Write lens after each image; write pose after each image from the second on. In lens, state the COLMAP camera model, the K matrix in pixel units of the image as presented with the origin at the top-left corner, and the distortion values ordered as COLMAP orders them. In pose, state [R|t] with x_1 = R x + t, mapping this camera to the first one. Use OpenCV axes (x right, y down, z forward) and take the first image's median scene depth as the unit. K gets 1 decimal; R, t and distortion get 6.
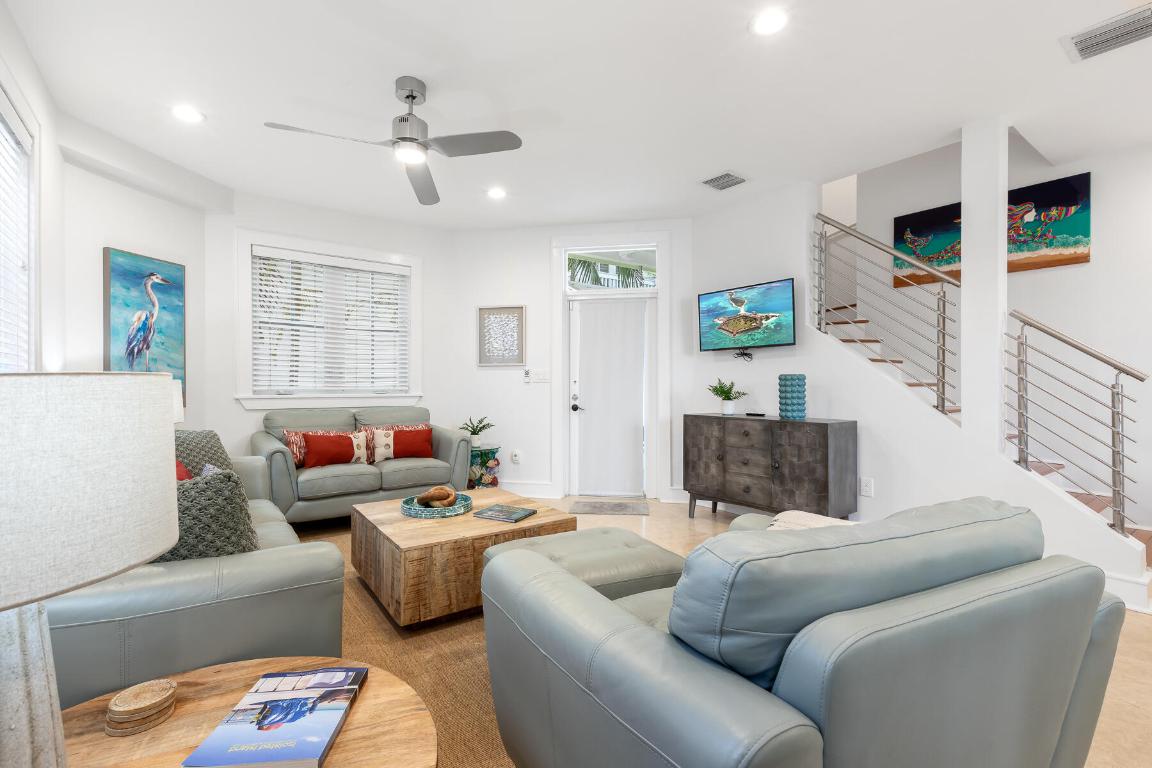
lens RADIAL K [[512.9, 0, 576.0], [0, 512.9, 384.0], [0, 0, 1]] dist [0.000547, 0.000351]
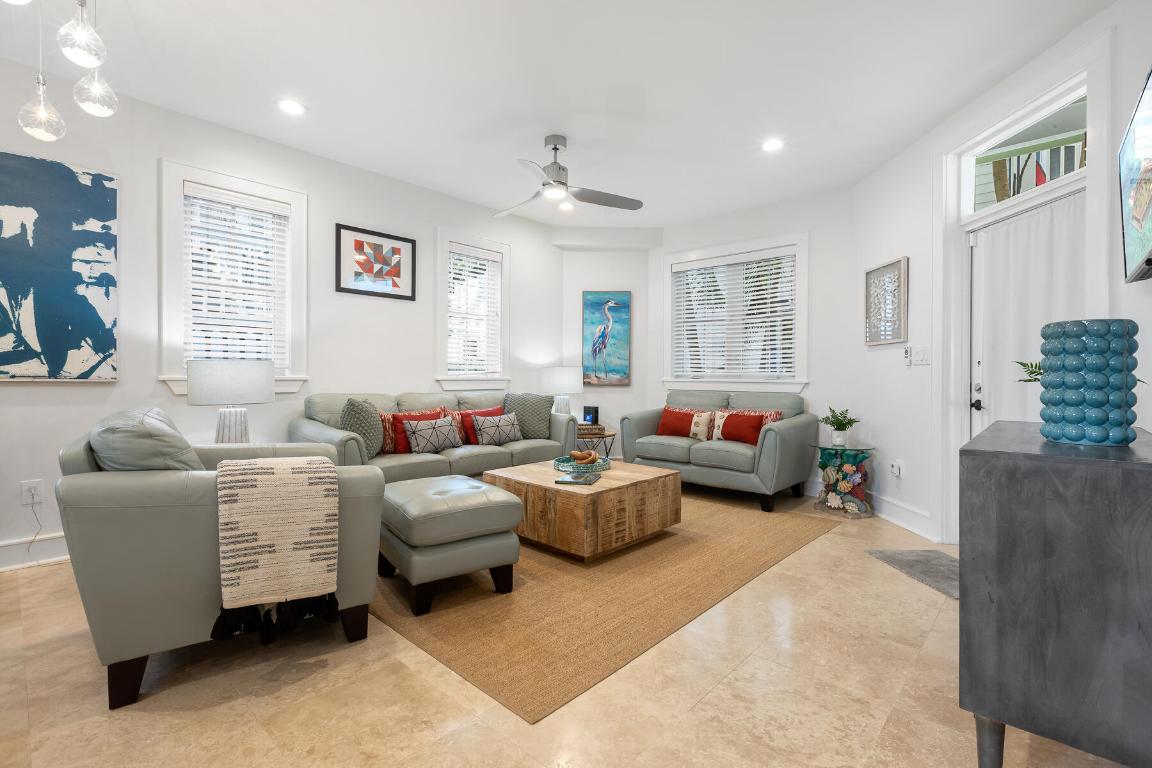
lens RADIAL K [[512.9, 0, 576.0], [0, 512.9, 384.0], [0, 0, 1]] dist [0.000547, 0.000351]
pose [[0.182794, 0.013681, -0.983056, 0.707612], [-0.007920, 0.999891, 0.012442, 0.023887], [0.983119, 0.005512, 0.182883, 0.588217]]
